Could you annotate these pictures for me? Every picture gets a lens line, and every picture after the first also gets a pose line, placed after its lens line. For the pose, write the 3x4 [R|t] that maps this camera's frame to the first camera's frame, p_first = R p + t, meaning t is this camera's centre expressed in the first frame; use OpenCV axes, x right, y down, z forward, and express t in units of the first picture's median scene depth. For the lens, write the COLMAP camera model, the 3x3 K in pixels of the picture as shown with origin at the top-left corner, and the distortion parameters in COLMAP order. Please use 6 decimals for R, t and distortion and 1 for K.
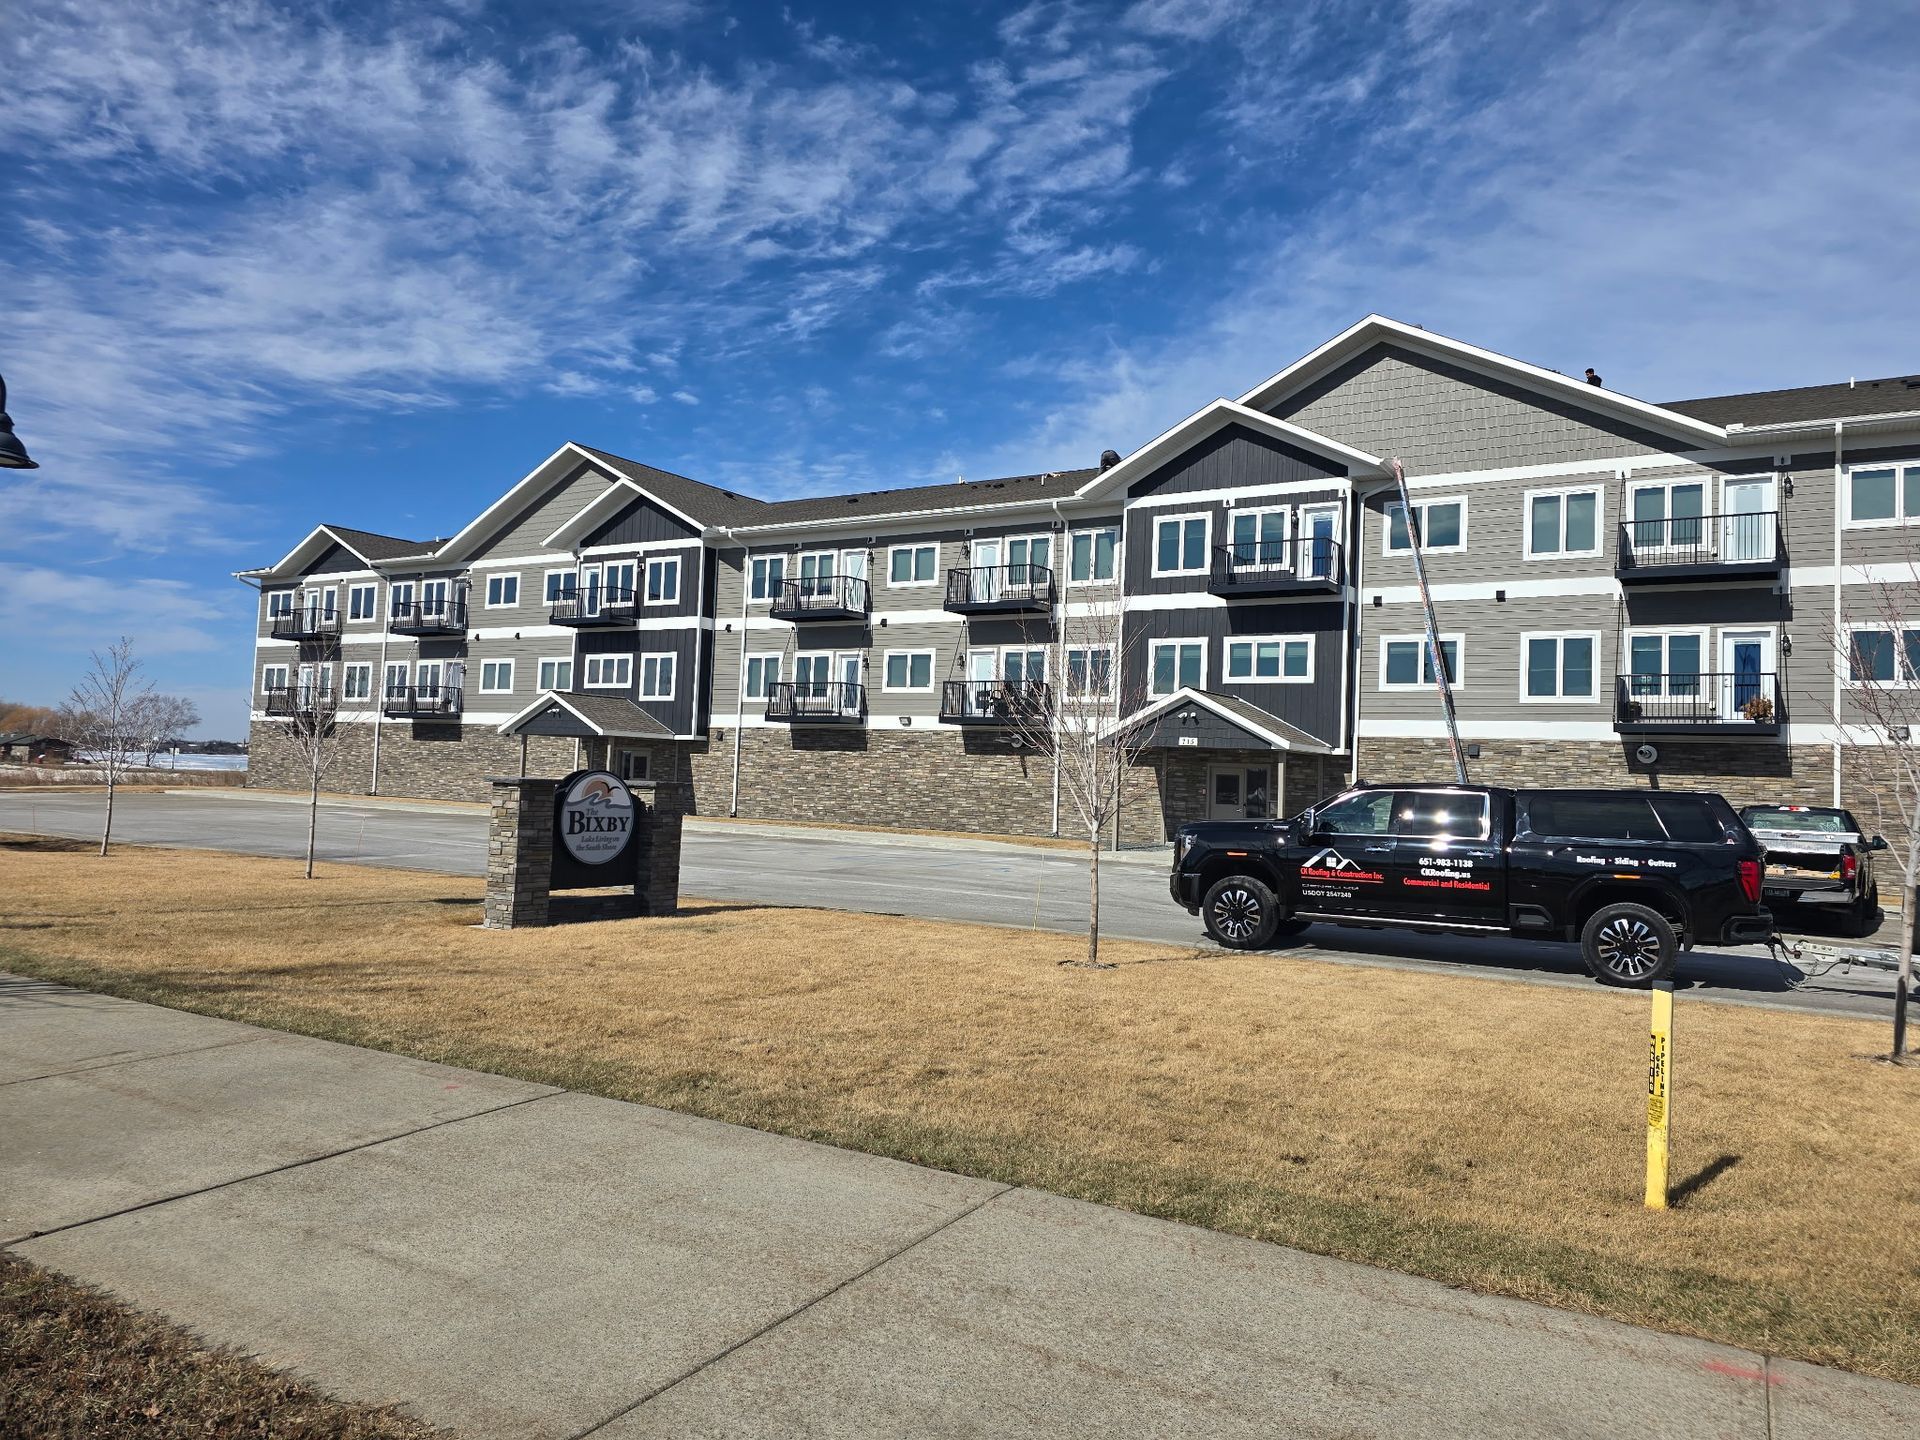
lens RADIAL K [[2070.7, 0, 960.0], [0, 2070.7, 720.0], [0, 0, 1]] dist [-0.003554, -0.002067]
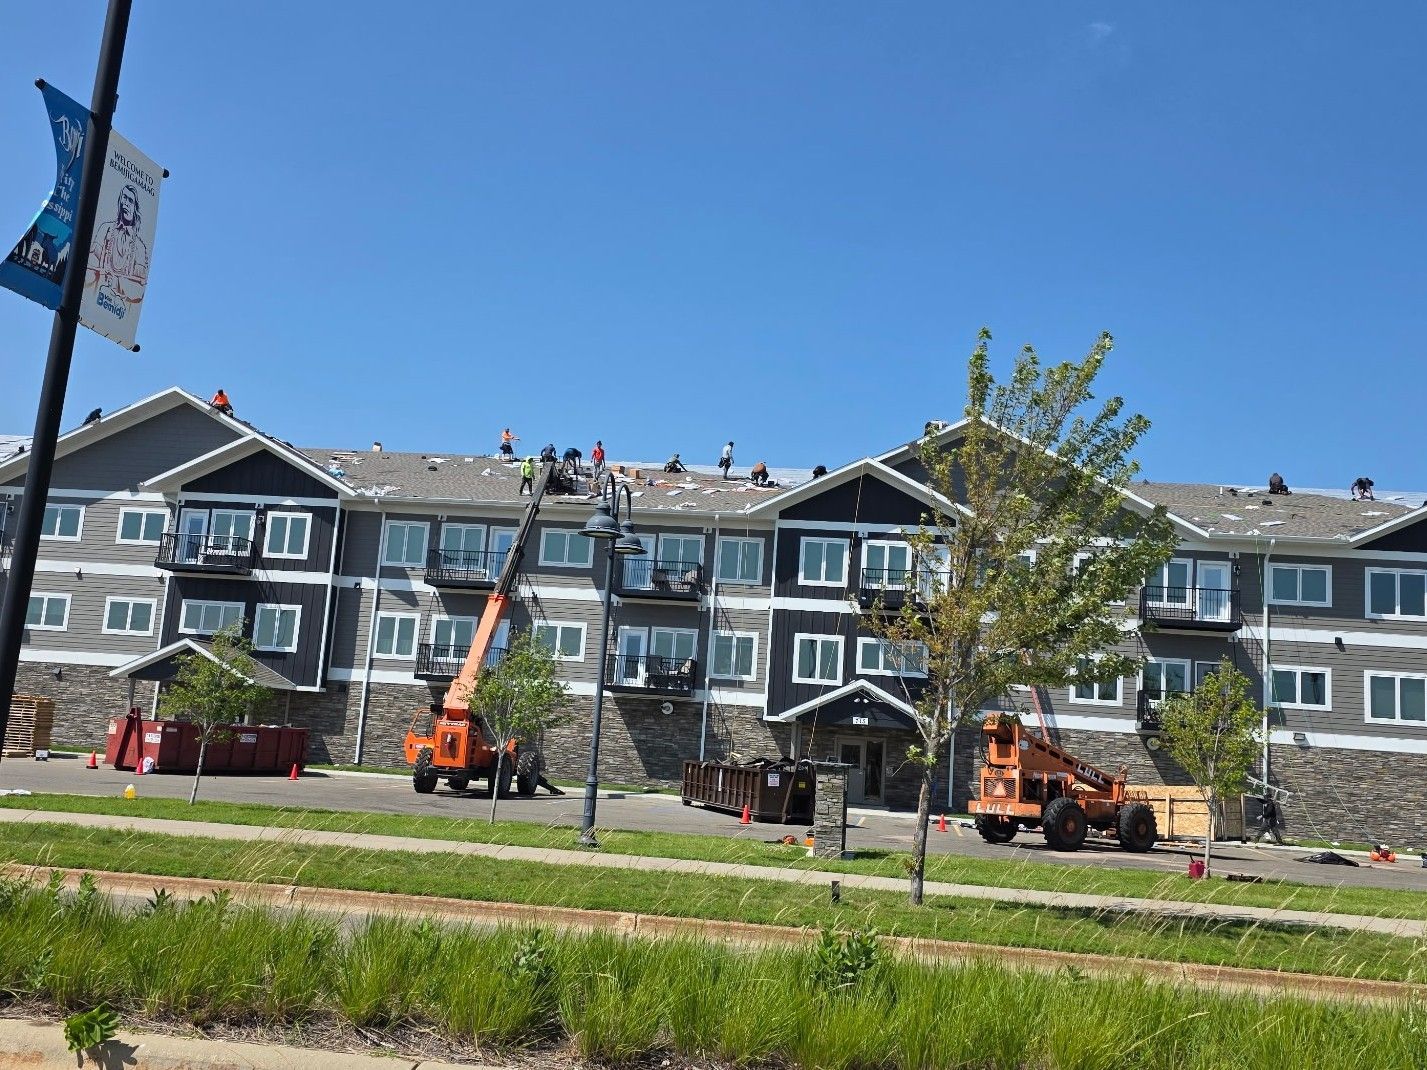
lens RADIAL K [[1248.6, 0, 713.5], [0, 1248.6, 535.0], [0, 0, 1]] dist [0.053929, -0.008376]
pose [[0.782340, 0.118588, 0.611458, -0.414244], [-0.056645, 0.991186, -0.119757, -0.004562], [-0.620270, 0.059054, 0.782162, 0.430134]]
